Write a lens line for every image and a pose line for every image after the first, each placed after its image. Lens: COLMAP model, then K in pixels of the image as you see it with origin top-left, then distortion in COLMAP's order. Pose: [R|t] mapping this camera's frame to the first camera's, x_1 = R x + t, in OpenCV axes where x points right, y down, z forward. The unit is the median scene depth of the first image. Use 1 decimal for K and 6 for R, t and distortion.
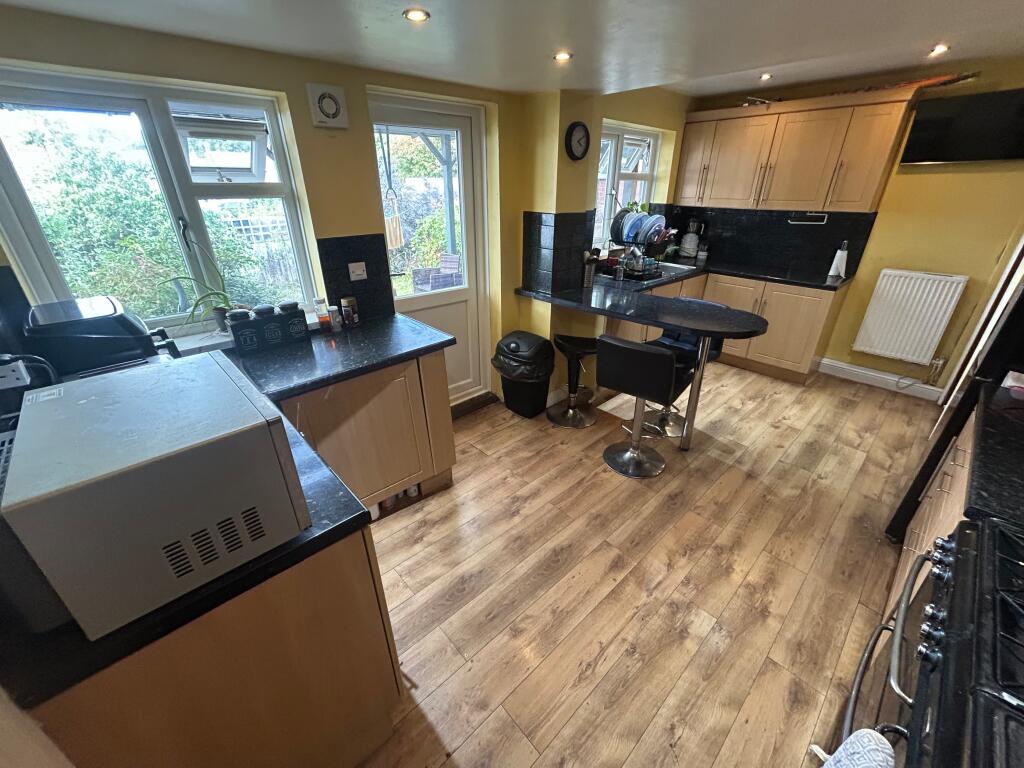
lens RADIAL K [[412.9, 0, 512.0], [0, 412.9, 384.0], [0, 0, 1]] dist [-0.001625, 0.000032]
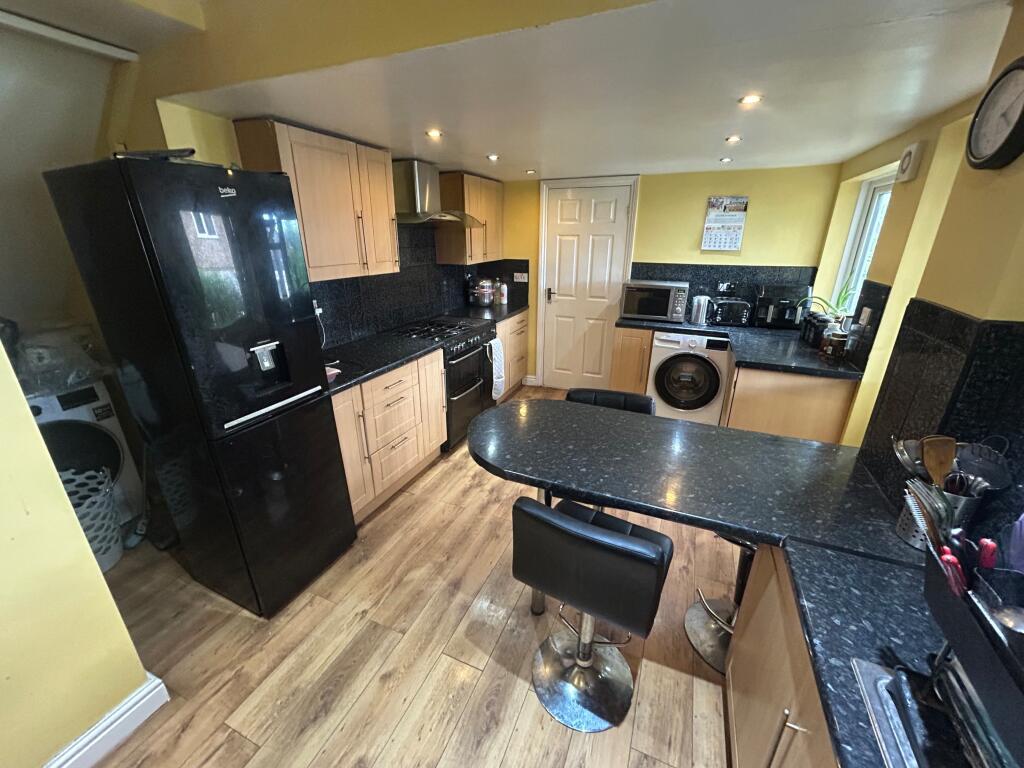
lens RADIAL K [[412.9, 0, 512.0], [0, 412.9, 384.0], [0, 0, 1]] dist [-0.001625, 0.000032]
pose [[-0.915908, 0.138065, -0.376897, 0.837401], [-0.175556, 0.706619, 0.685471, -0.708675], [0.360962, 0.693994, -0.622959, 1.463086]]
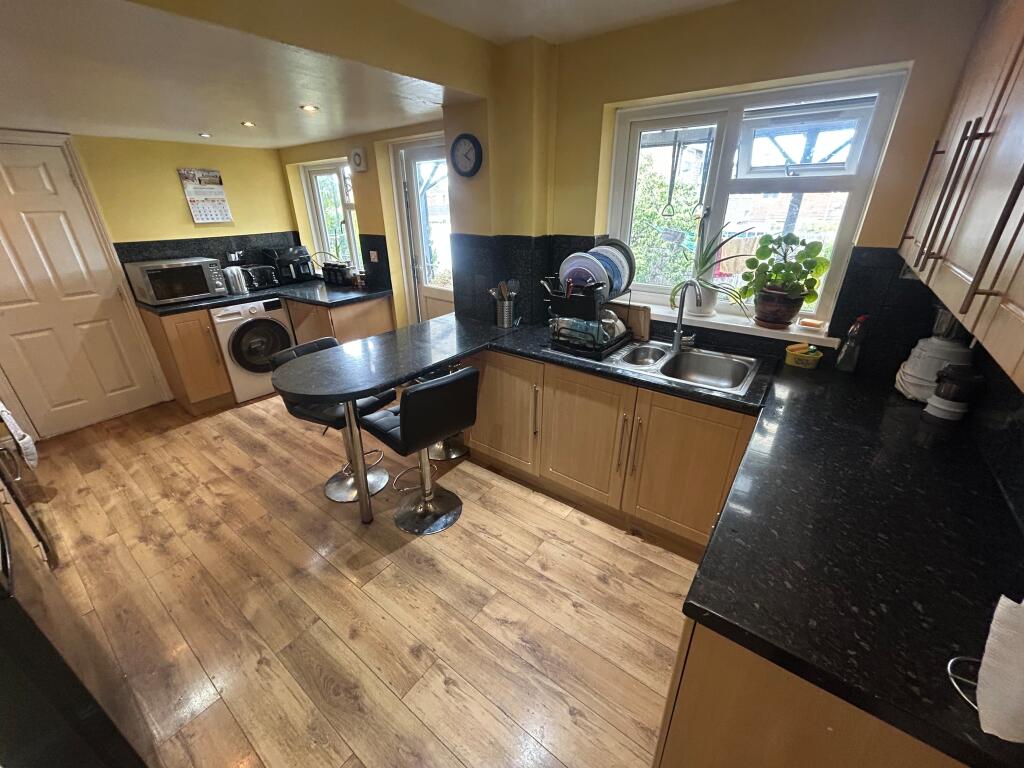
lens RADIAL K [[409.0, 0, 513.3], [0, 409.0, 386.1], [0, 0, 1]] dist [-0.000105, -0.000318]
pose [[0.178076, 0.407511, -0.895669, 1.393853], [-0.419090, 0.854948, 0.305660, -0.568408], [0.890310, 0.320935, 0.323030, 1.156456]]
